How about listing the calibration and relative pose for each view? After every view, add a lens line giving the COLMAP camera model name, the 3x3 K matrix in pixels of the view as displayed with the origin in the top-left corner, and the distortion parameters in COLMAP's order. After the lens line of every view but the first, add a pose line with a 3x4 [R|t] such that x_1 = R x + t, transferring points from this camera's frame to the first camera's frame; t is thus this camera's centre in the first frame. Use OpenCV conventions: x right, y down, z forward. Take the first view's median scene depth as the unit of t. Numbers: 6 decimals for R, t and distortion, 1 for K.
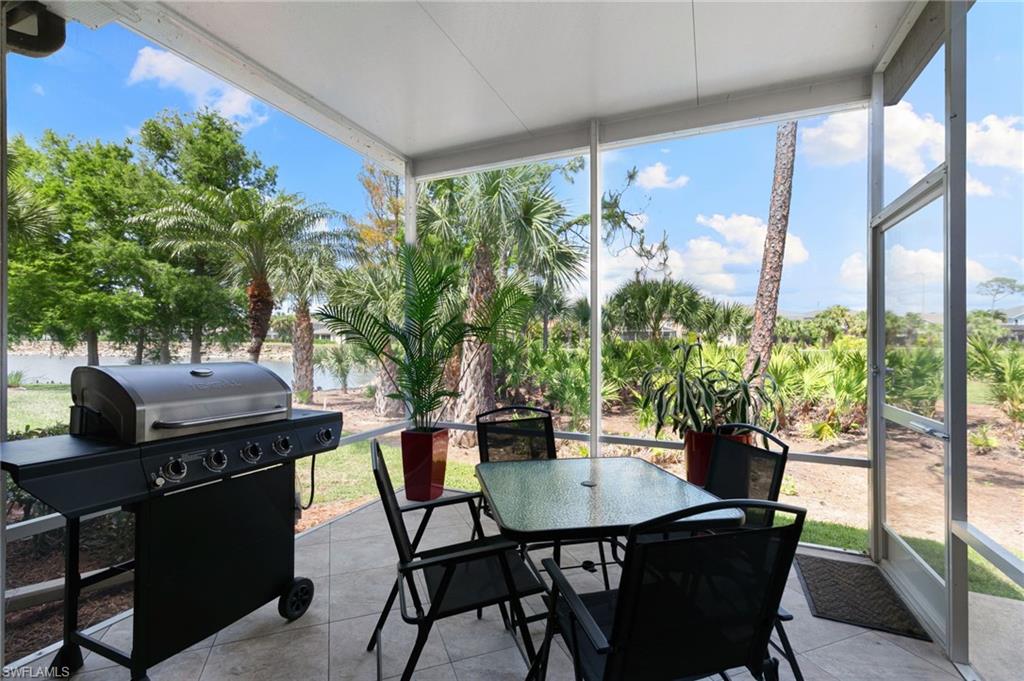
lens RADIAL K [[458.8, 0, 513.1], [0, 458.8, 343.7], [0, 0, 1]] dist [0.007189, -0.002060]
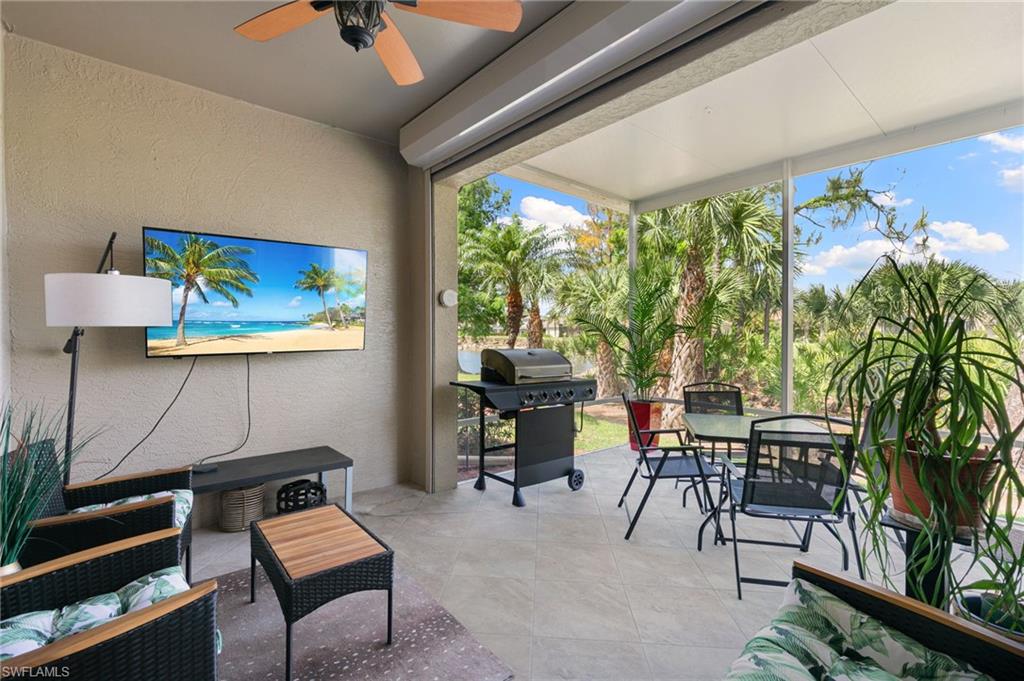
lens RADIAL K [[458.8, 0, 508.7], [0, 458.8, 338.3], [0, 0, 1]] dist [0.007189, -0.002060]
pose [[0.897837, 0.003144, -0.440317, 0.024353], [-0.002087, 0.999994, 0.002883, -0.001579], [0.440323, -0.001670, 0.897838, -0.211495]]
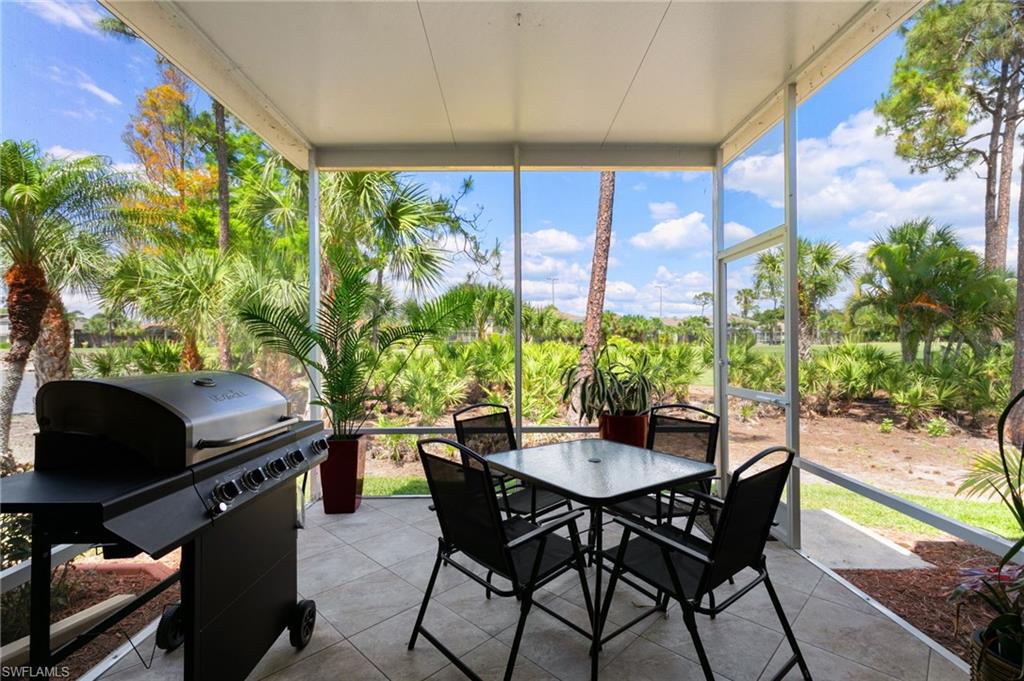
lens RADIAL K [[458.8, 0, 515.4], [0, 458.8, 342.5], [0, 0, 1]] dist [0.007189, -0.002060]
pose [[0.912977, -0.008293, 0.407927, -0.132841], [0.009883, 0.999950, -0.001790, -0.001464], [-0.407892, 0.005666, 0.913013, -0.006303]]
